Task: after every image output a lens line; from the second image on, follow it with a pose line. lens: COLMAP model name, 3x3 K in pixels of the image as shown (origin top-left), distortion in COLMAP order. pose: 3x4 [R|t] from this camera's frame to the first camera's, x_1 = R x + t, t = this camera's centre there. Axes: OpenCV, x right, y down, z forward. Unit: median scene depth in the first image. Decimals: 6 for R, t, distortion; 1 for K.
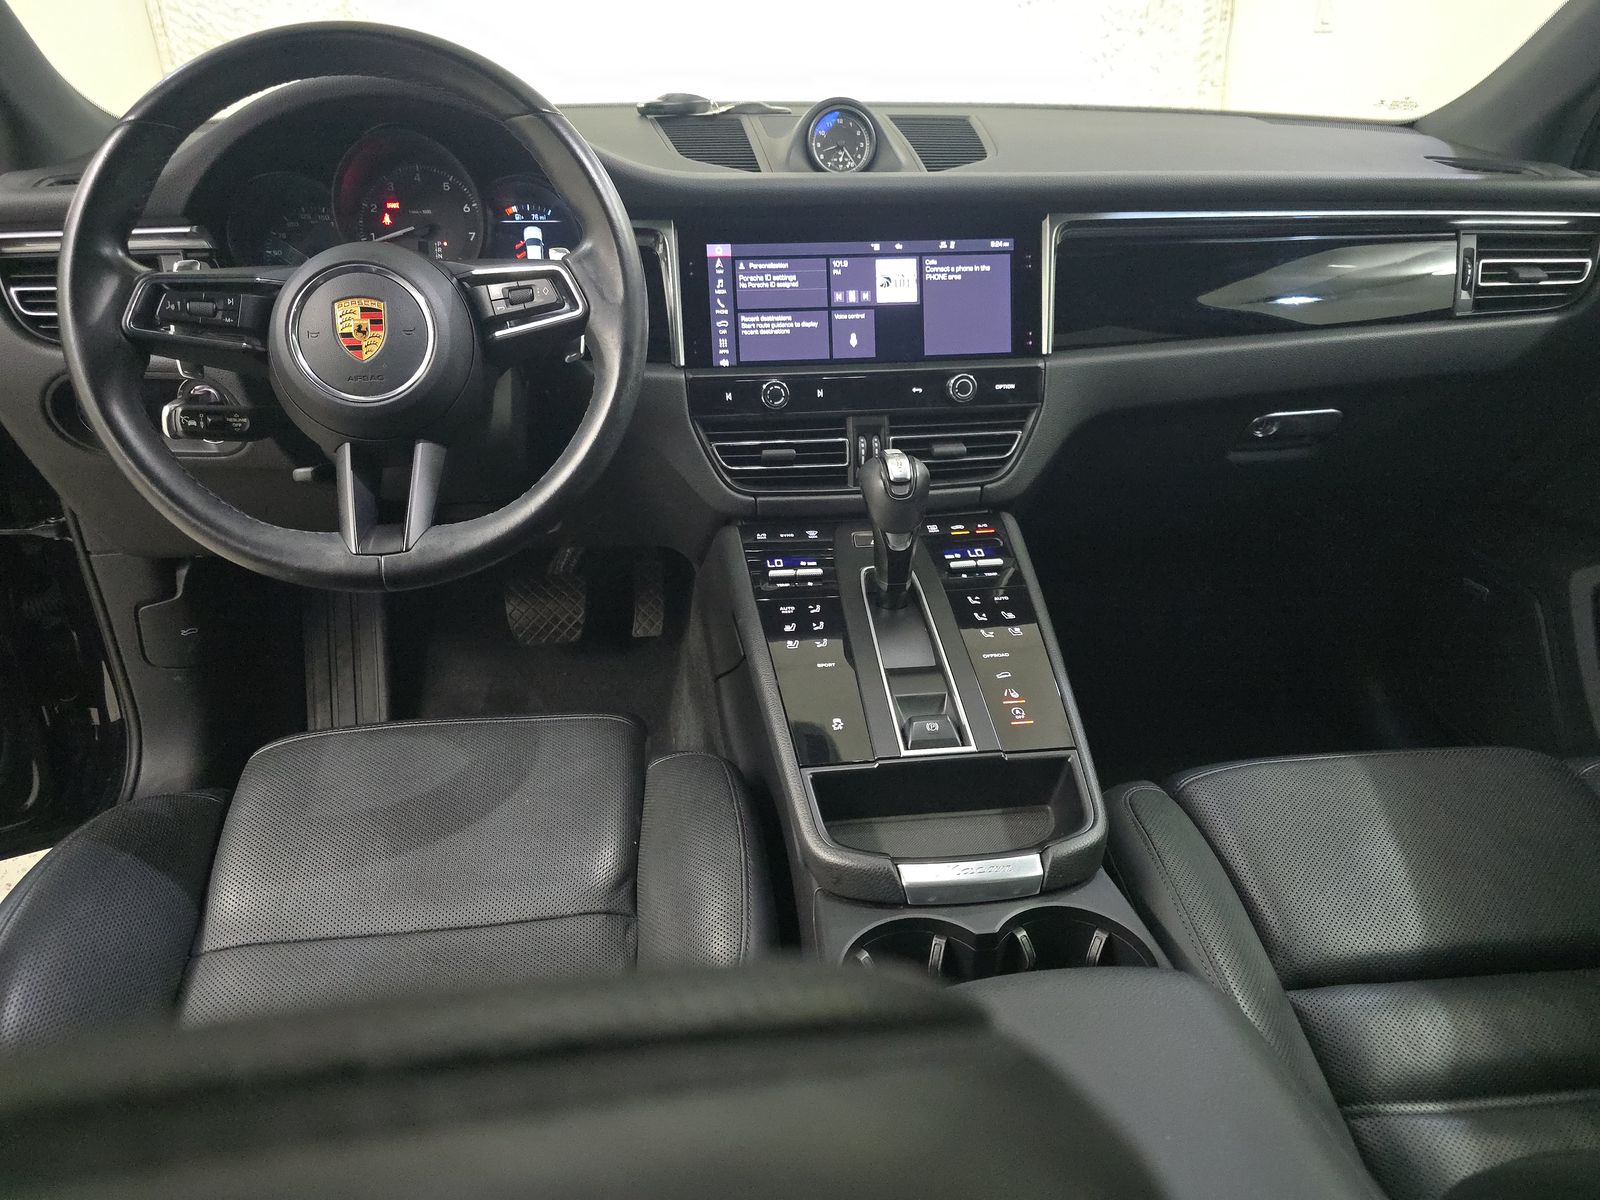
lens RADIAL K [[1073.4, 0, 800.3], [0, 1073.4, 608.7], [0, 0, 1]] dist [0.021223, -0.021649]
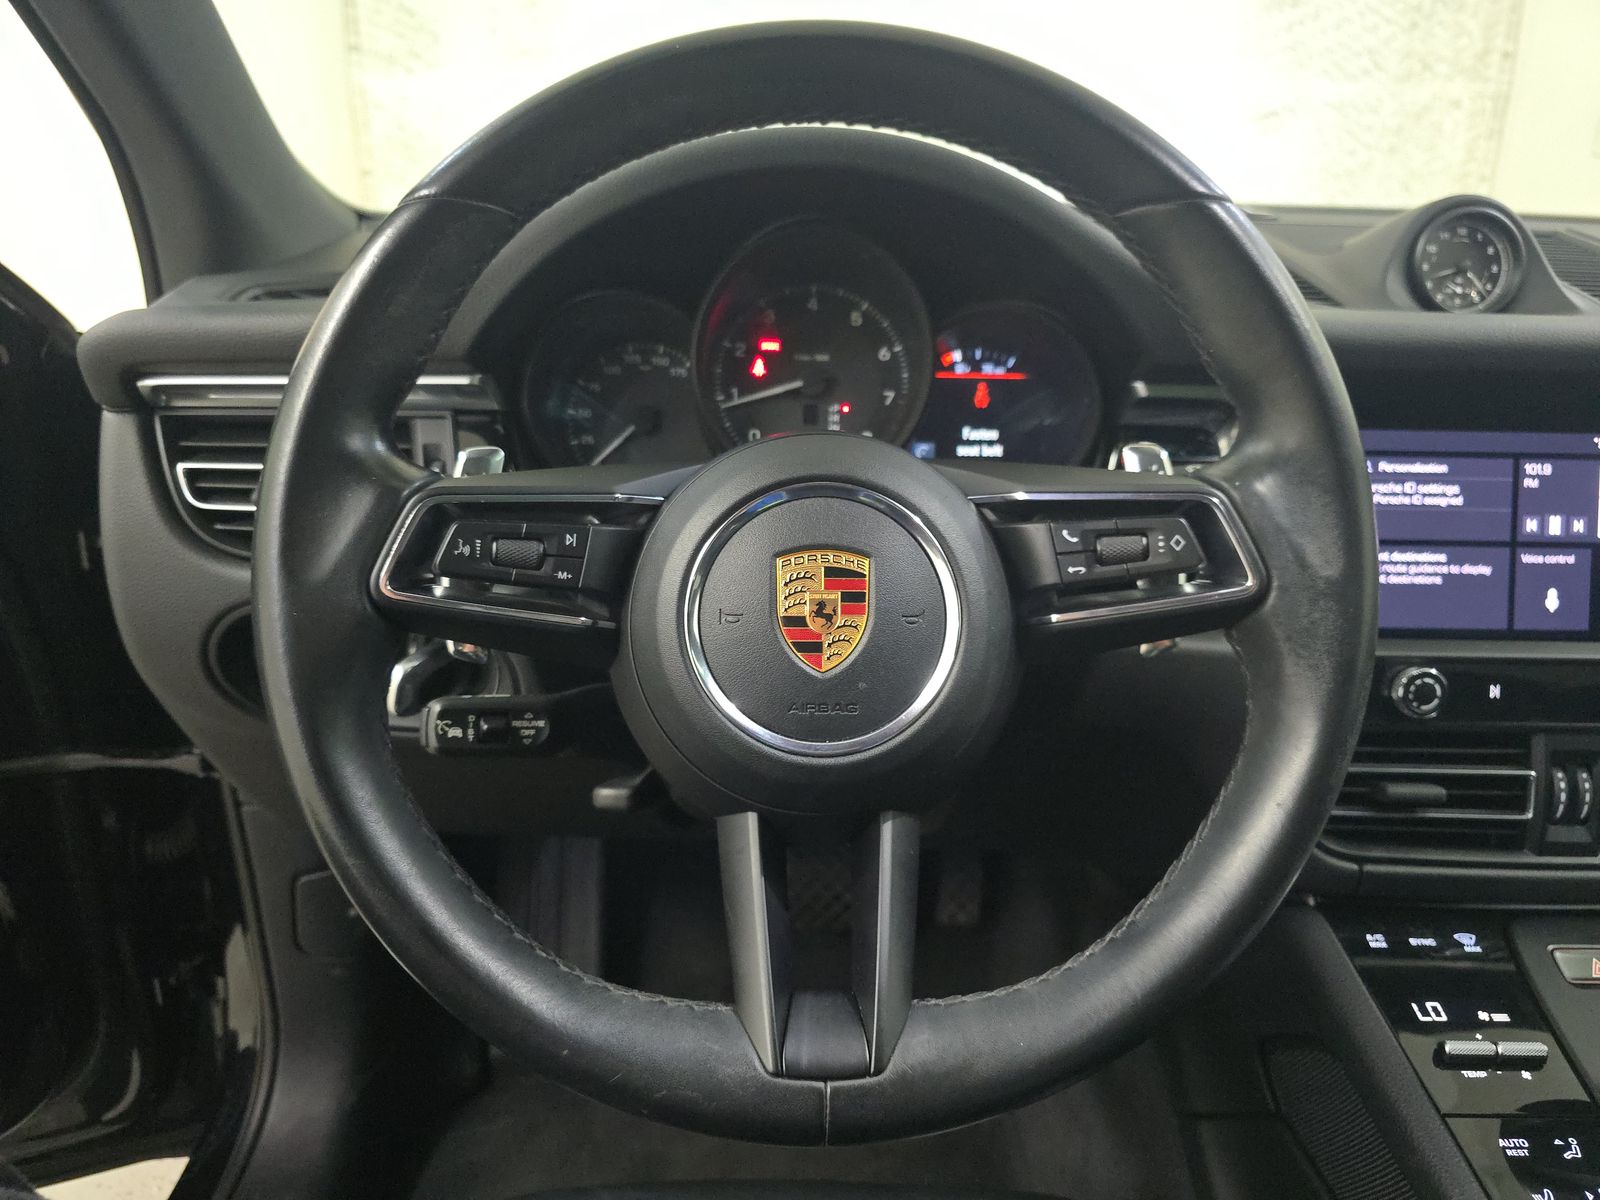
lens RADIAL K [[1073.4, 0, 790.4], [0, 1073.4, 592.4], [0, 0, 1]] dist [0.021223, -0.021649]
pose [[0.992768, 0.057837, -0.105198, -0.295254], [-0.068394, 0.992666, -0.099682, -0.172981], [0.098661, 0.106156, 0.989443, 0.404743]]
